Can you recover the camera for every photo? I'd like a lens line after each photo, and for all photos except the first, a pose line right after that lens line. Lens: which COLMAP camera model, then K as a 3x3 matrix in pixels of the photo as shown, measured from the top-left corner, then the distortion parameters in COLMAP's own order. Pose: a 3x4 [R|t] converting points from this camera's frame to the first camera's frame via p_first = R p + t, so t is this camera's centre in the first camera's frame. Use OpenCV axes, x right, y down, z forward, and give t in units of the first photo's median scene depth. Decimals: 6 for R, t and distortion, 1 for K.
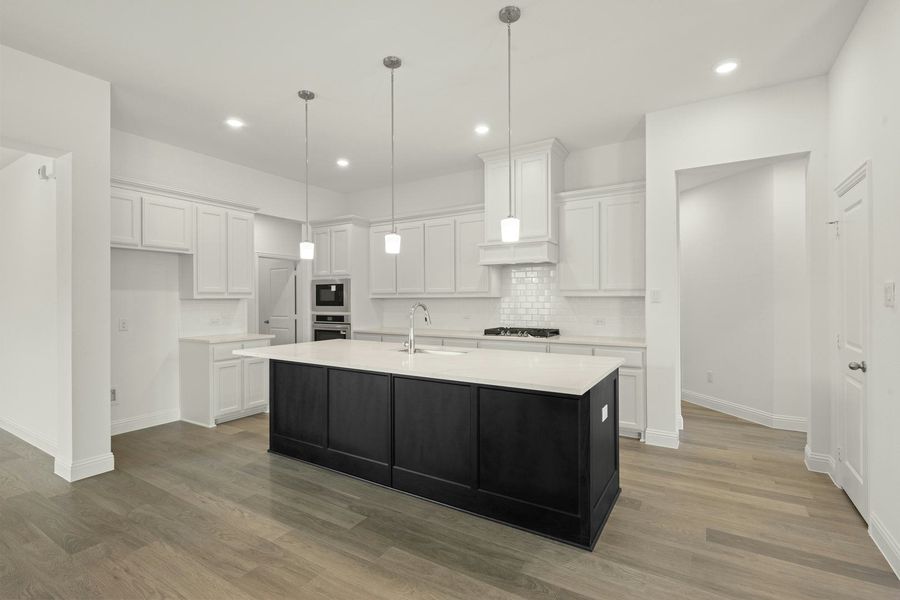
lens RADIAL K [[418.8, 0, 451.6], [0, 418.8, 300.7], [0, 0, 1]] dist [-0.001217, 0.000460]
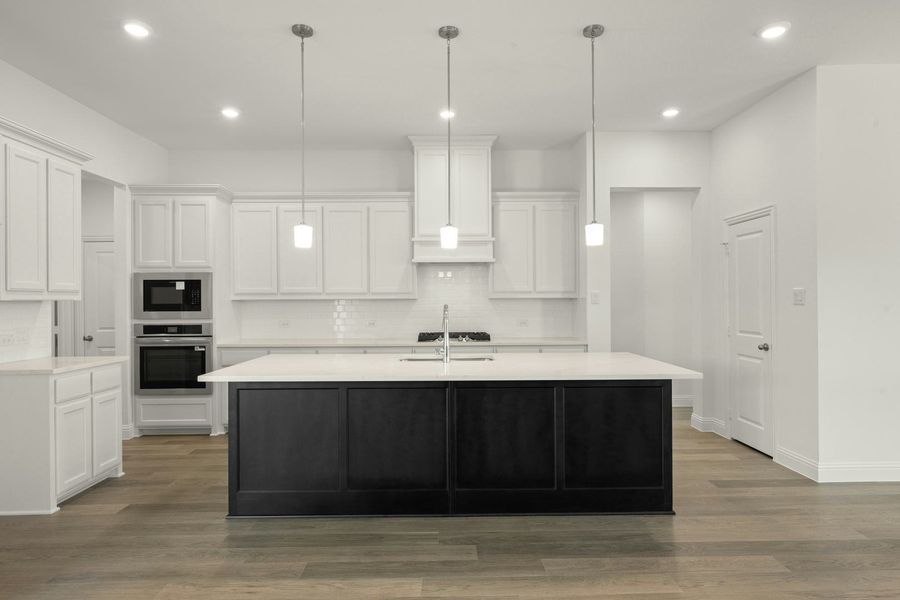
lens RADIAL K [[506.8, 0, 450.0], [0, 506.8, 300.0], [0, 0, 1]] dist [-0.000525, 0.000622]
pose [[0.840498, 0.000411, 0.541815, -0.468718], [0.003717, 0.999972, -0.006524, 0.001468], [-0.541802, 0.007498, 0.840473, 0.067753]]
